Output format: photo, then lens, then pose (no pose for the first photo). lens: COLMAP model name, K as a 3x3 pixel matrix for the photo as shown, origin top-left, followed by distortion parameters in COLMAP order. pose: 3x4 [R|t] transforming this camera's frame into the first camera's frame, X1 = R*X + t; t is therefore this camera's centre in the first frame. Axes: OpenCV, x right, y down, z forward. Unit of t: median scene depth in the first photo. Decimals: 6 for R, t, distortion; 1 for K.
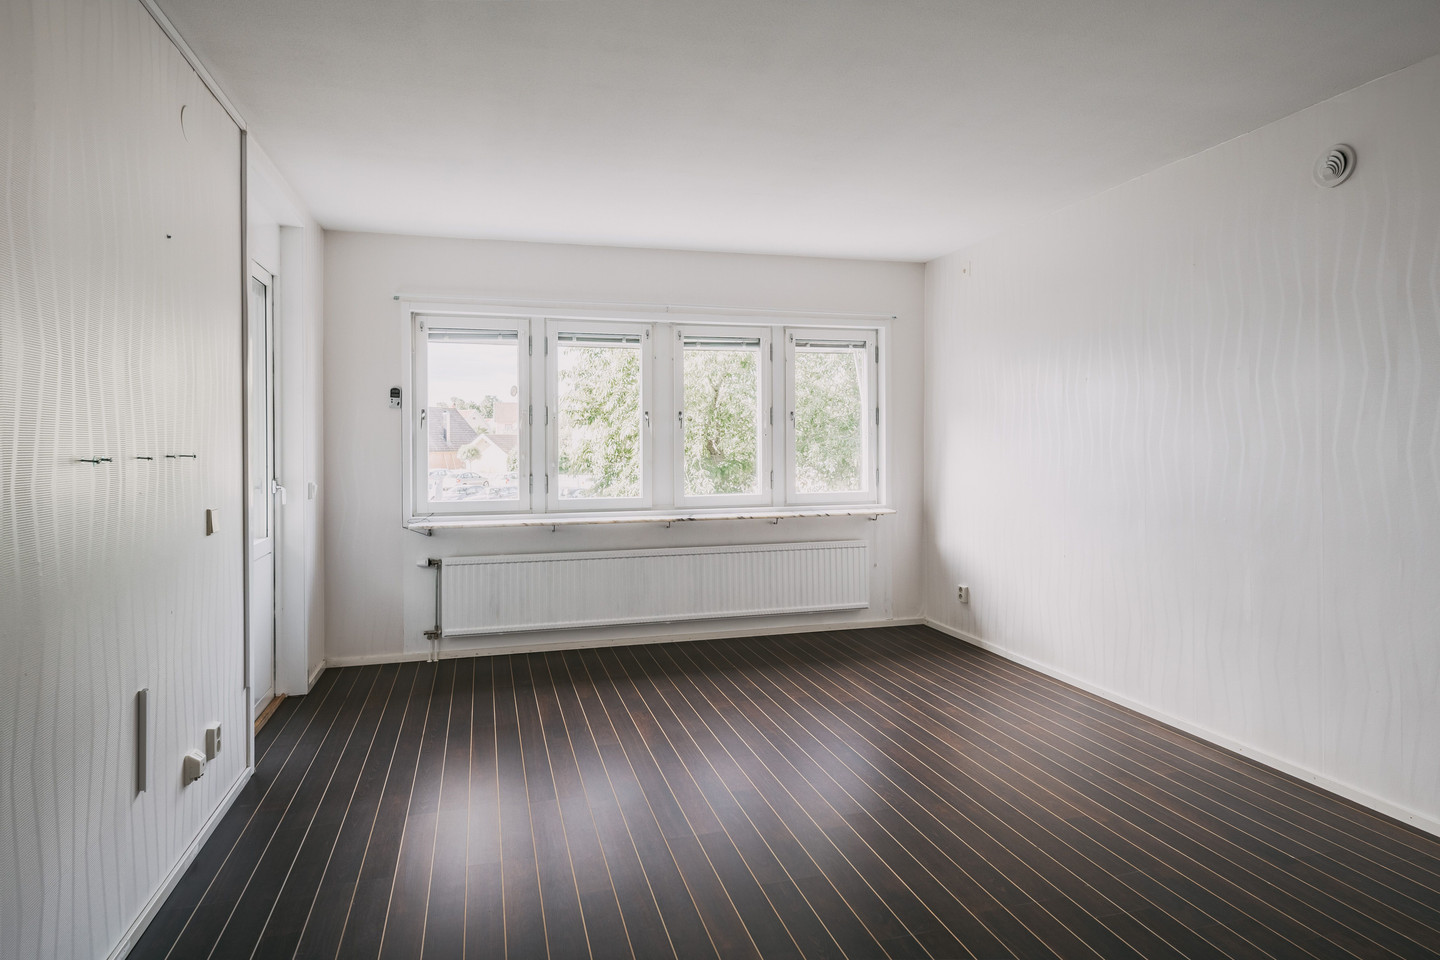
lens RADIAL K [[827.8, 0, 718.4], [0, 827.8, 439.6], [0, 0, 1]] dist [-0.000394, -0.000174]
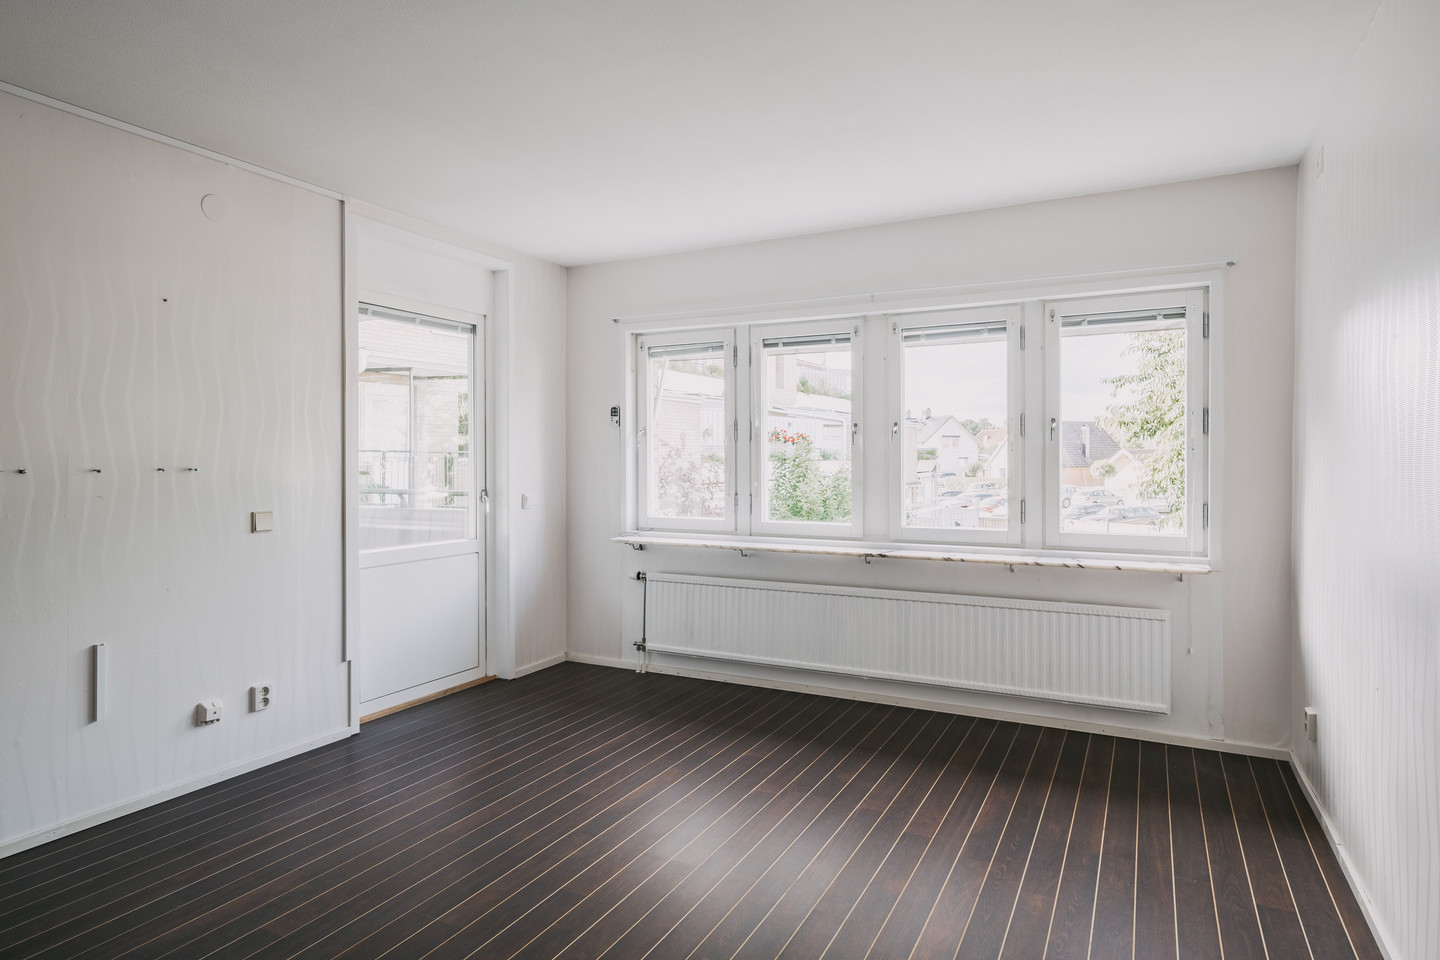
lens RADIAL K [[830.3, 0, 719.5], [0, 830.3, 462.5], [0, 0, 1]] dist [0.001234, 0.000274]
pose [[0.728041, 0.007140, -0.685496, 0.399849], [-0.000876, 0.999955, 0.009485, -0.001962], [0.685533, -0.006305, 0.728015, 0.297092]]
